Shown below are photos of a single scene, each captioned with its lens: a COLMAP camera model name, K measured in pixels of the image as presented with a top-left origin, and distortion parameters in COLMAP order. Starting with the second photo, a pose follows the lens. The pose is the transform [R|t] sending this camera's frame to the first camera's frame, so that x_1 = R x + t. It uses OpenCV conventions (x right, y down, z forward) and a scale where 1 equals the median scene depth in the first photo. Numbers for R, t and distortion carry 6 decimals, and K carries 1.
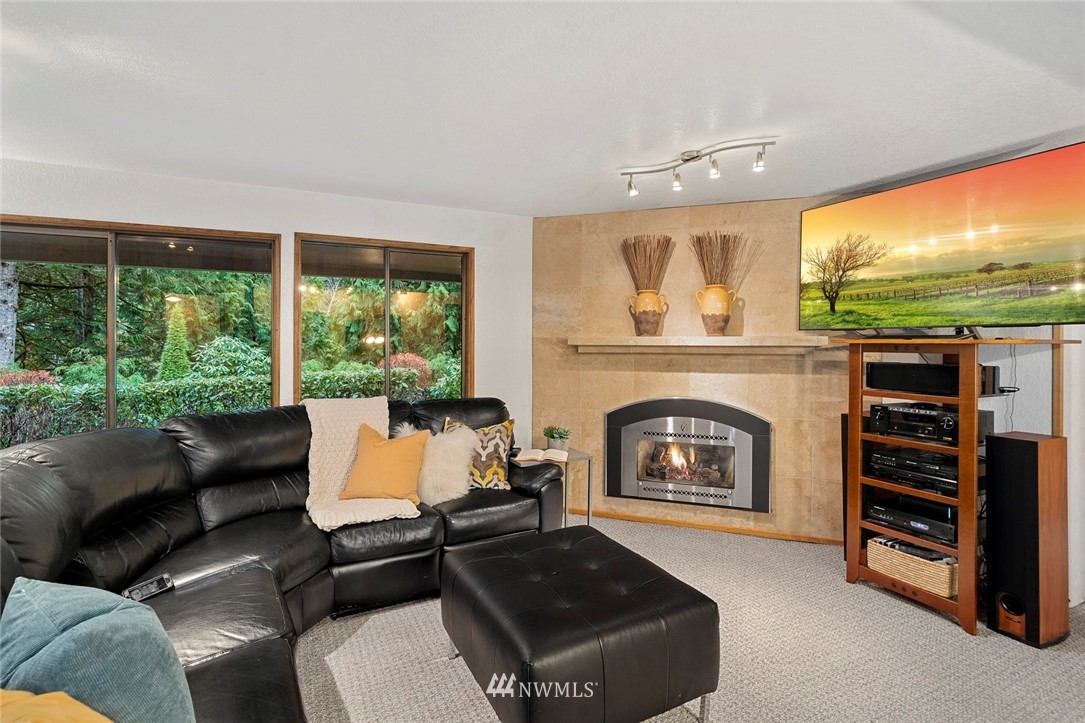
lens RADIAL K [[510.5, 0, 538.7], [0, 510.5, 341.9], [0, 0, 1]] dist [-0.000019, 0.000211]
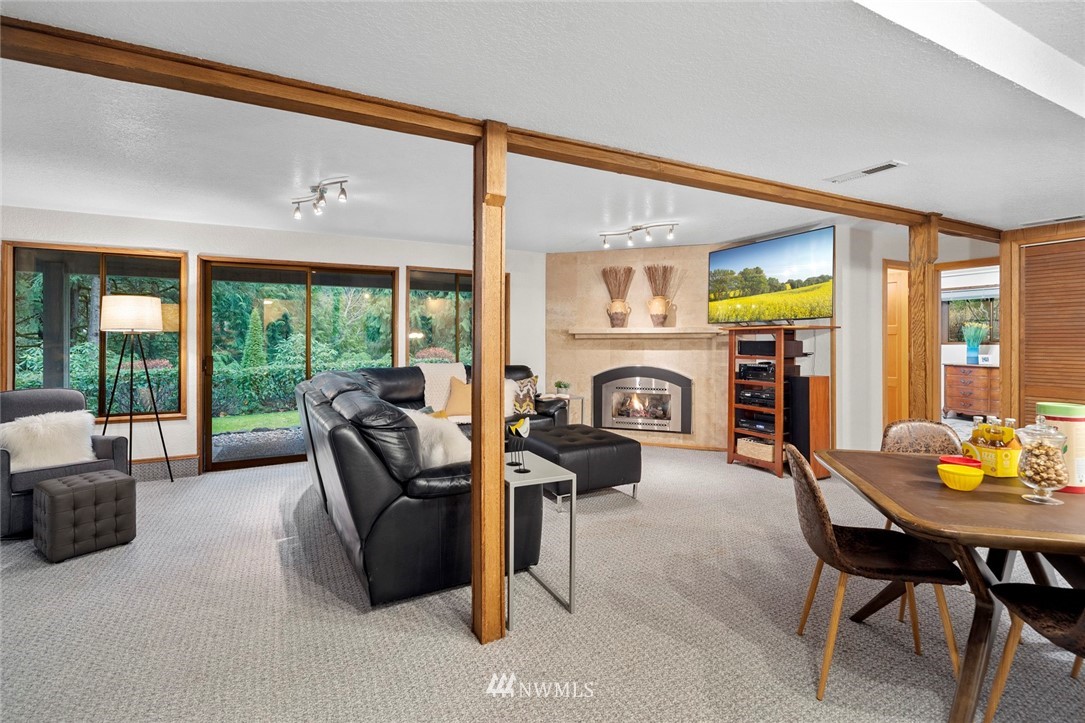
lens RADIAL K [[458.7, 0, 525.3], [0, 458.7, 332.1], [0, 0, 1]] dist [0.000543, 0.000045]
pose [[0.999695, 0.000103, -0.024711, -0.049624], [-0.000646, 0.999758, -0.021998, 0.038012], [0.024703, 0.022007, 0.999453, -0.505480]]
